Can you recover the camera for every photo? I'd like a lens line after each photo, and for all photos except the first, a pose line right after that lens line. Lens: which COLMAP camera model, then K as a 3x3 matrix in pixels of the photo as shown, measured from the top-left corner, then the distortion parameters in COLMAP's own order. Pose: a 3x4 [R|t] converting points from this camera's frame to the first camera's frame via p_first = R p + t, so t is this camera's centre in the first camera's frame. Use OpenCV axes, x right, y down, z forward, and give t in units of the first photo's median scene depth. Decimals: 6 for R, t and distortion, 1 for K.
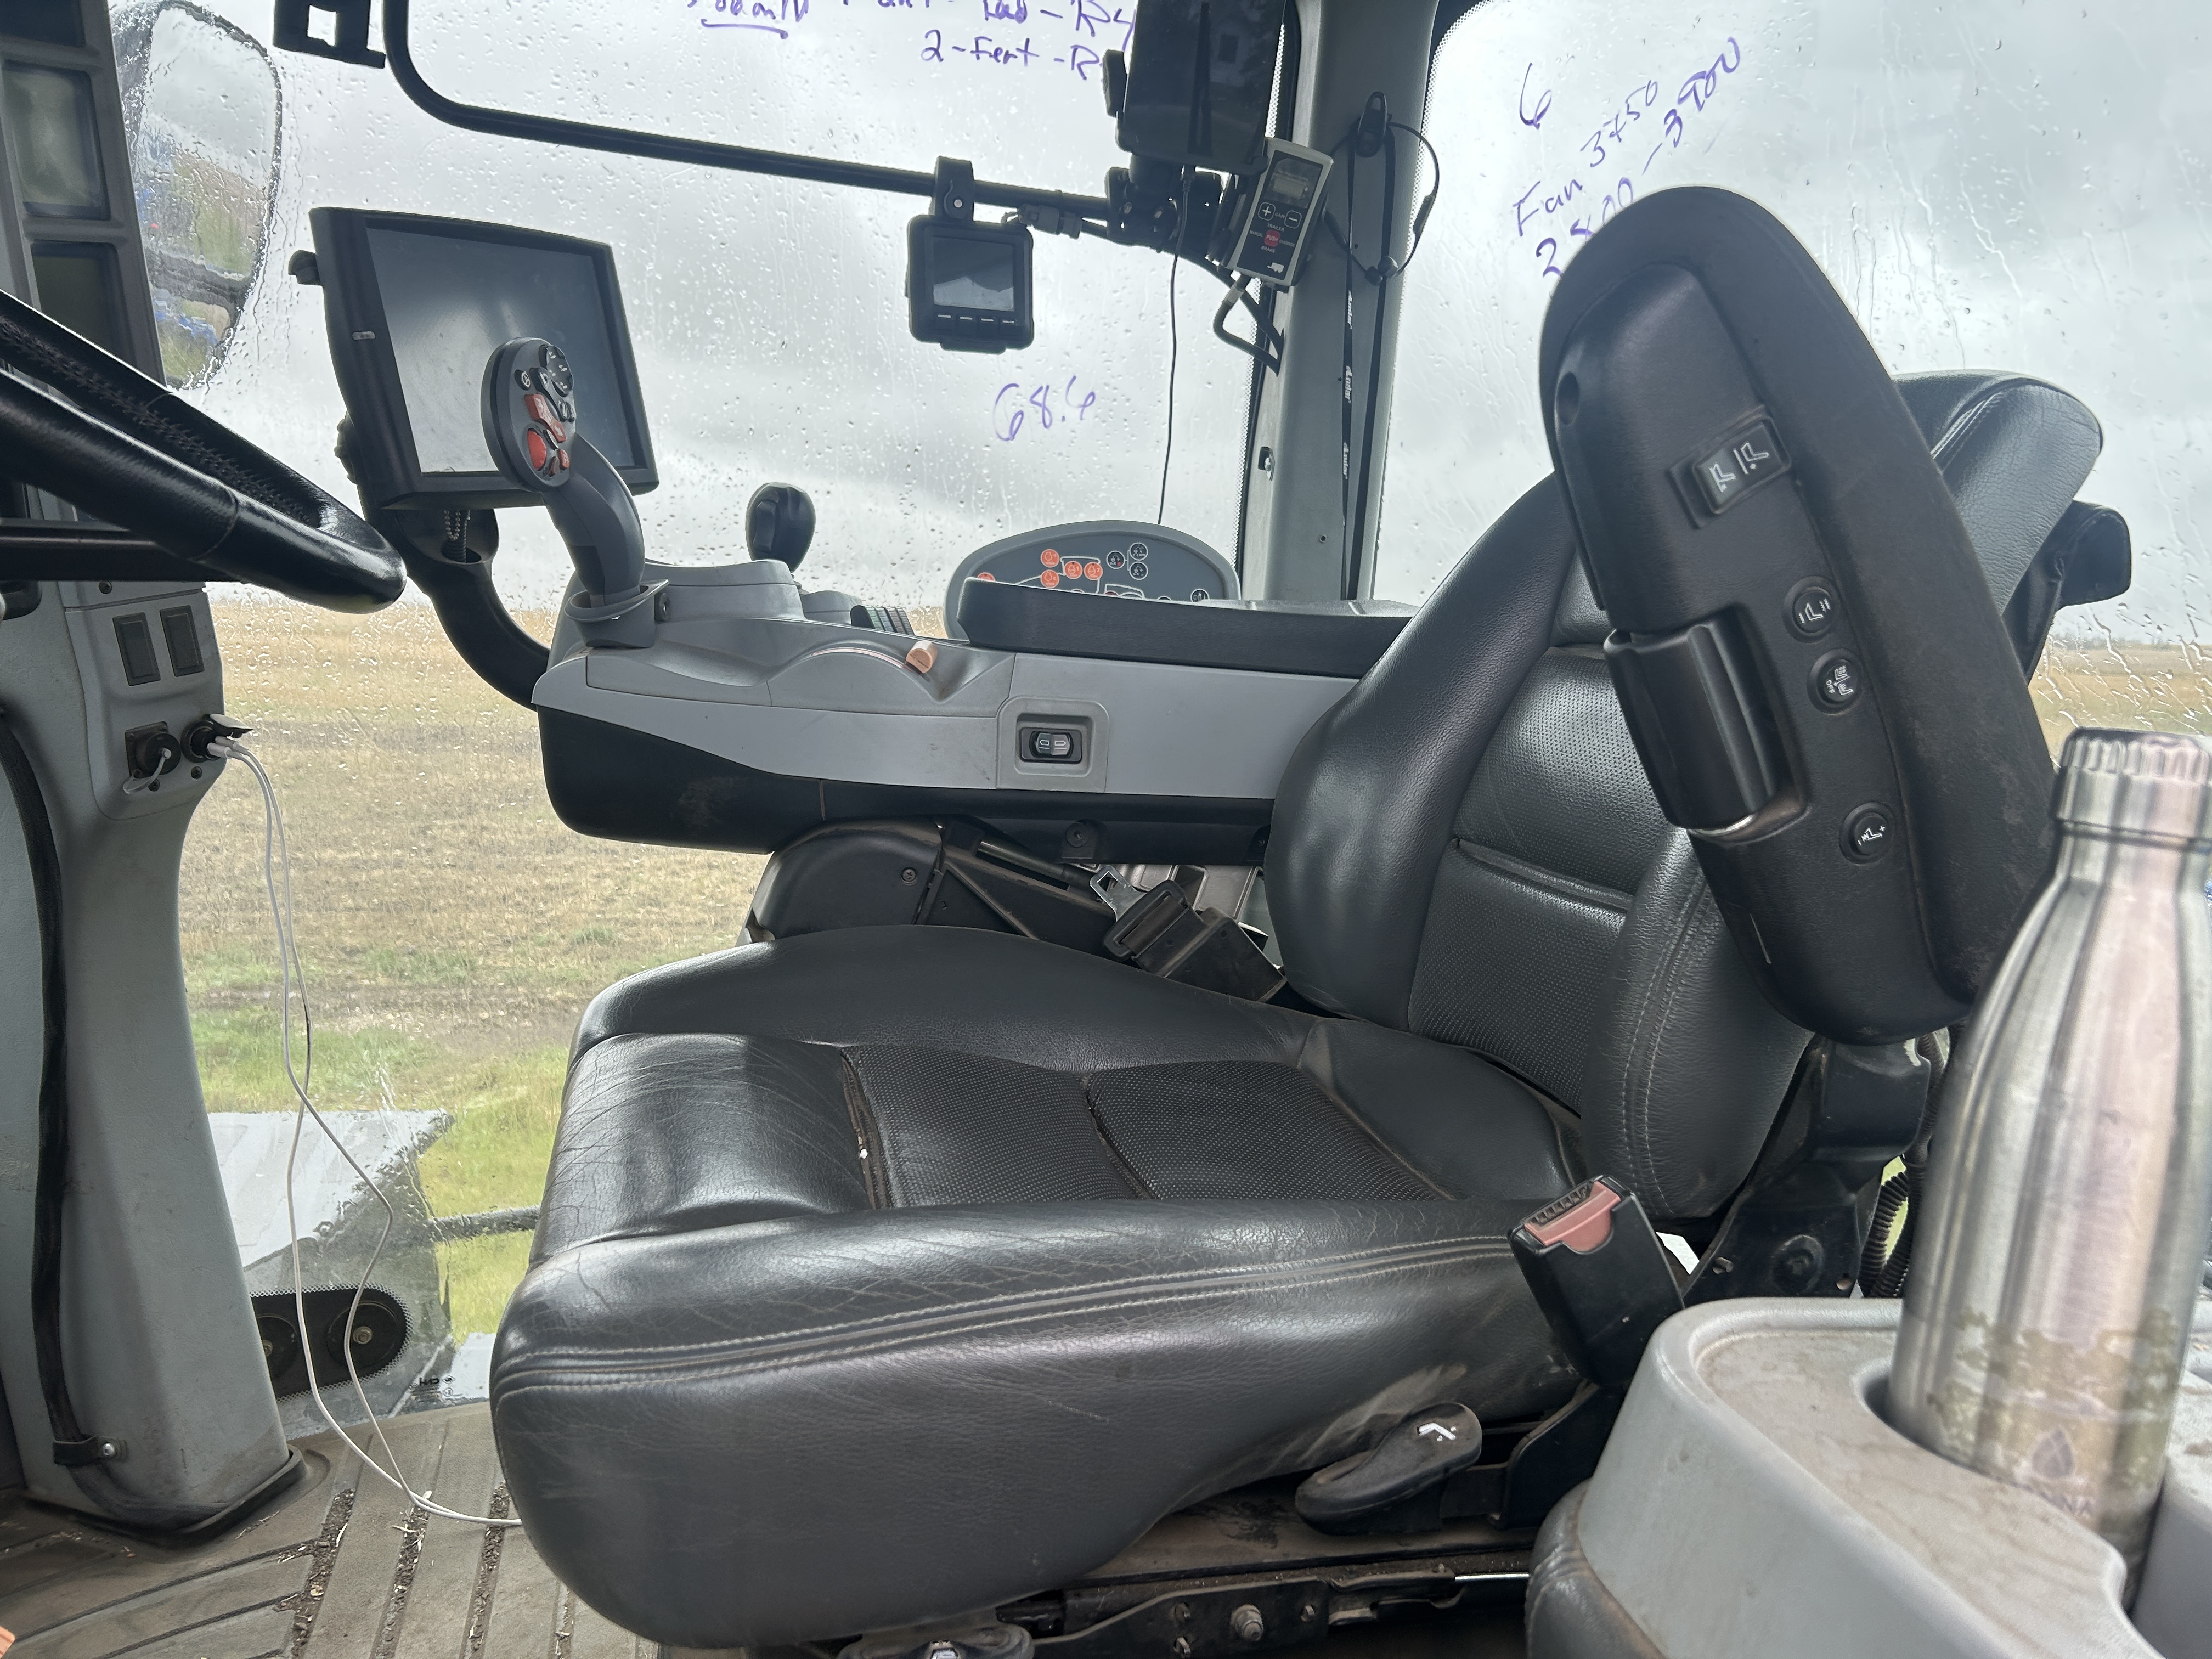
lens RADIAL K [[1642.4, 0, 1106.0], [0, 1642.4, 829.5], [0, 0, 1]] dist [0.100481, -0.123651]
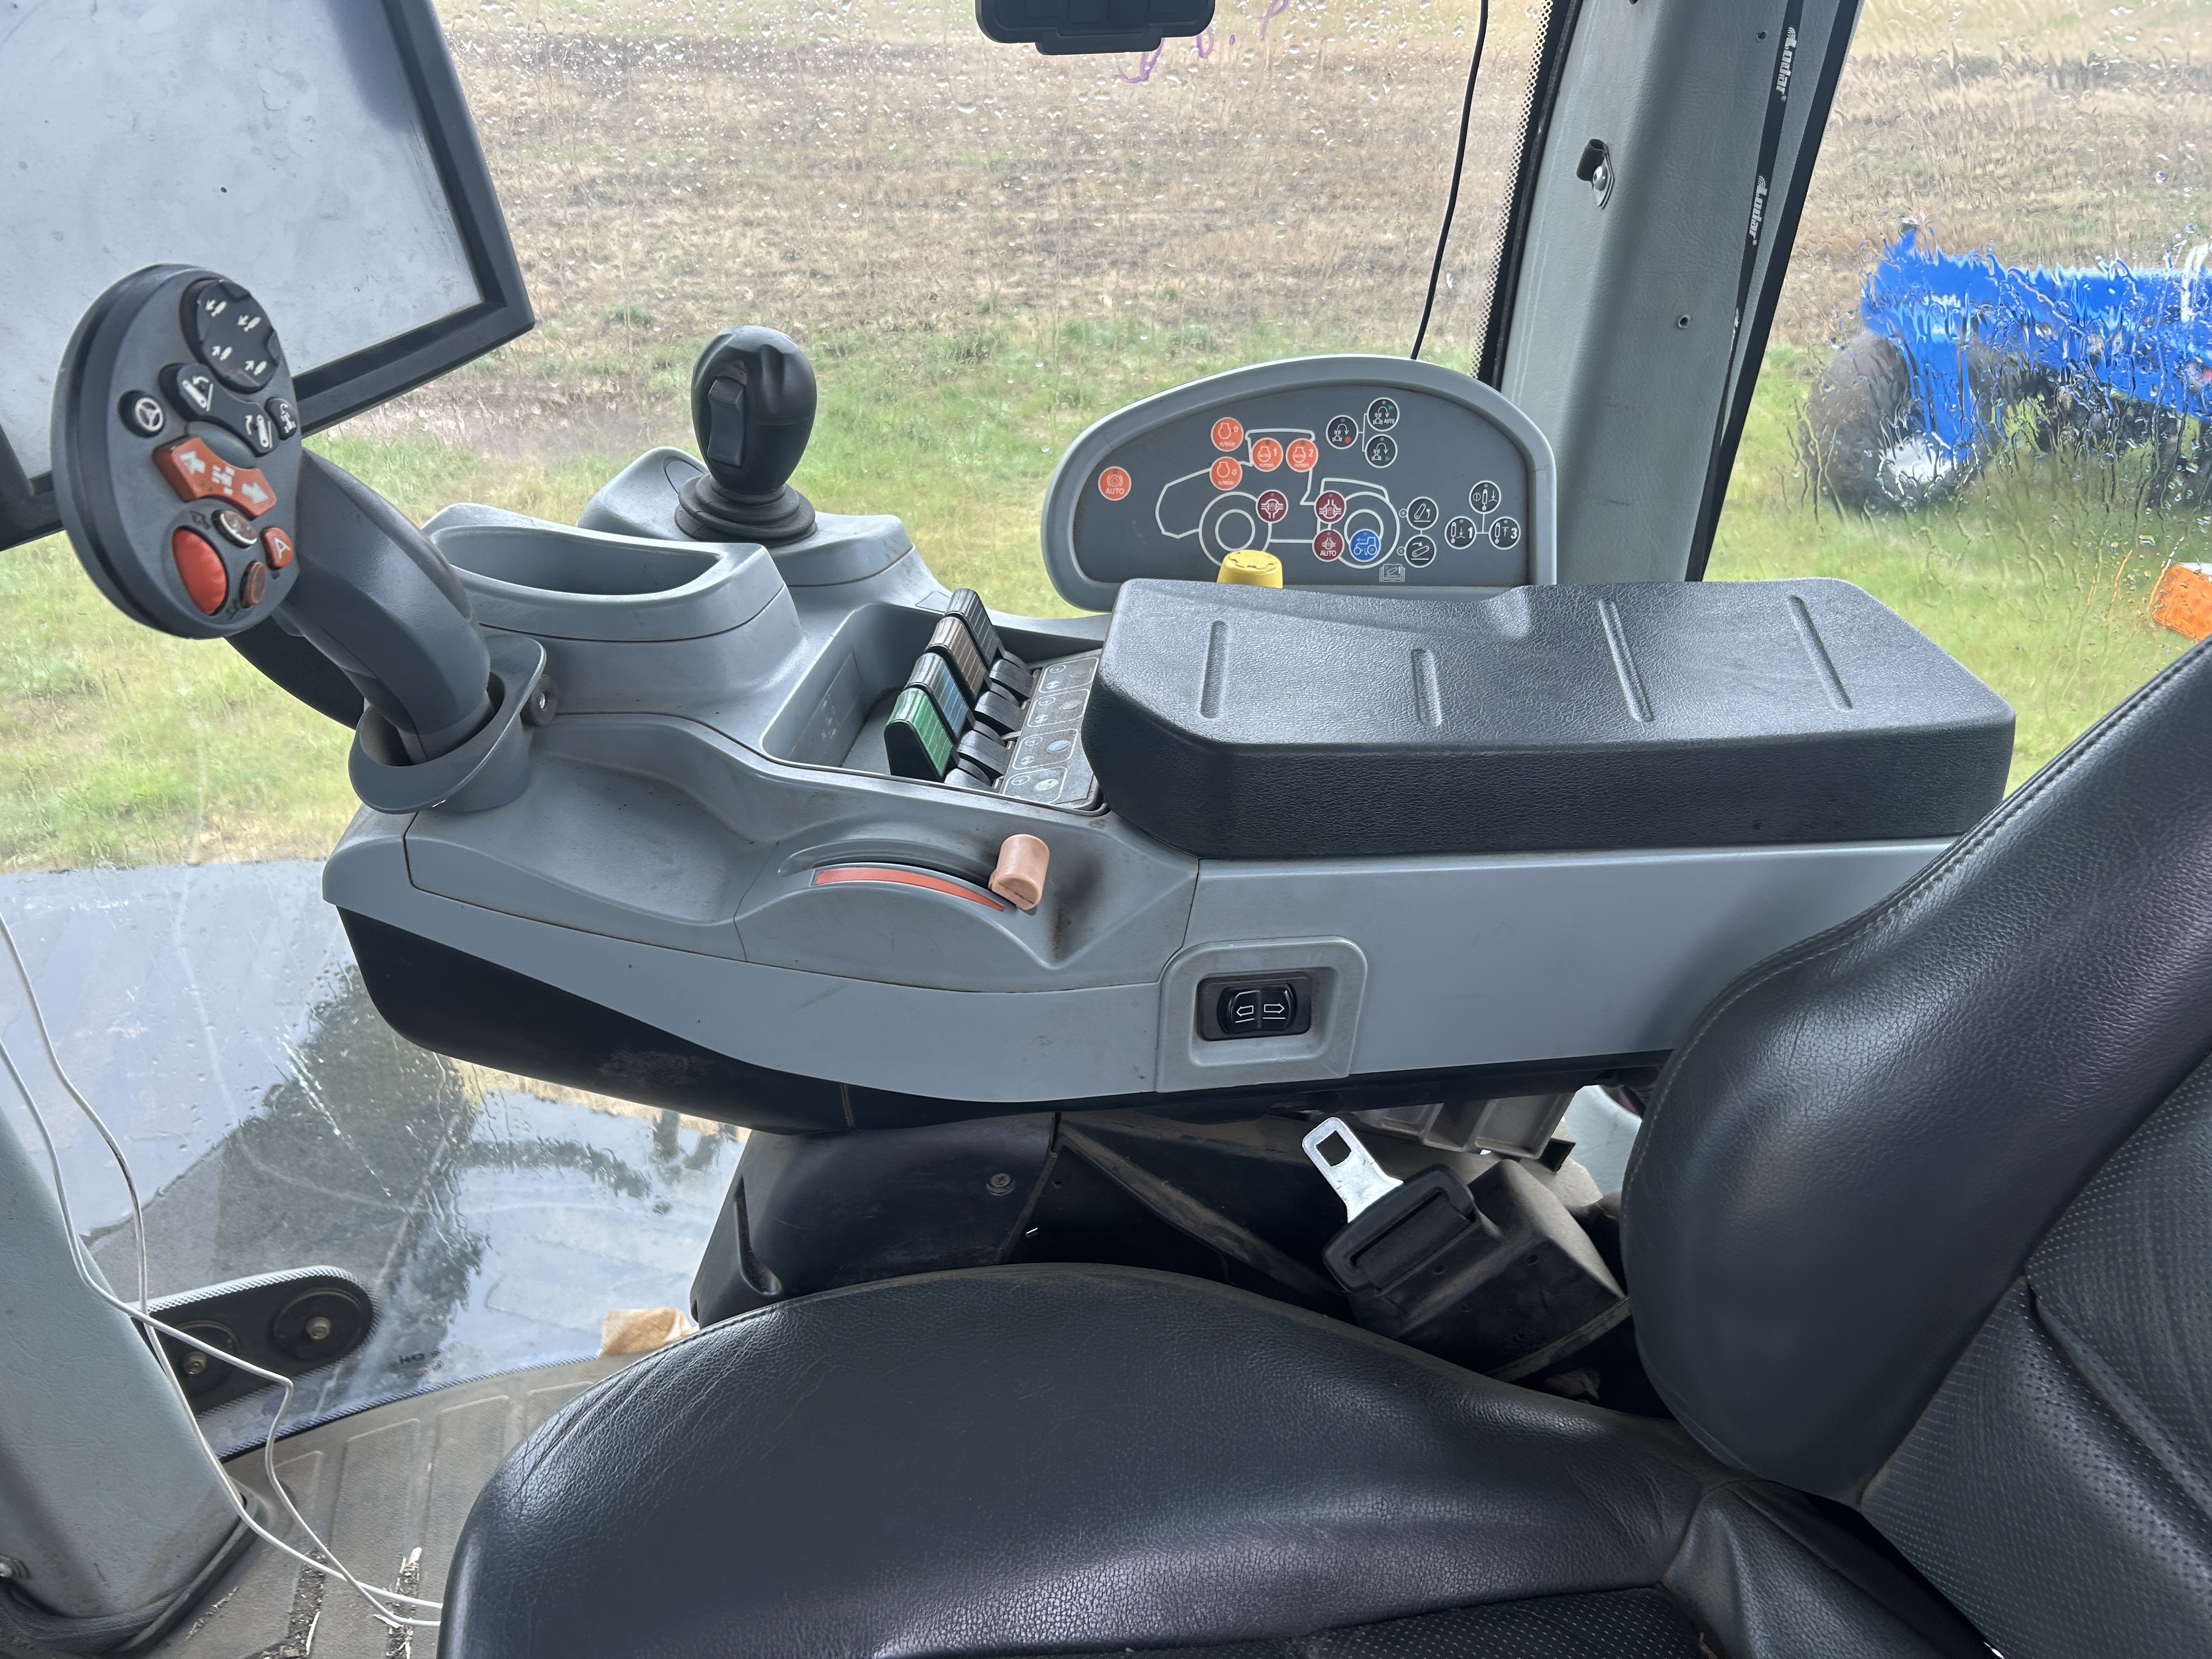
lens RADIAL K [[1675.8, 0, 1106.0], [0, 1675.8, 829.5], [0, 0, 1]] dist [0.060572, -0.070257]
pose [[0.999192, 0.020572, -0.034540, -0.053182], [-0.006288, 0.928556, 0.371140, -0.253591], [0.039708, -0.370623, 0.927934, 0.406868]]
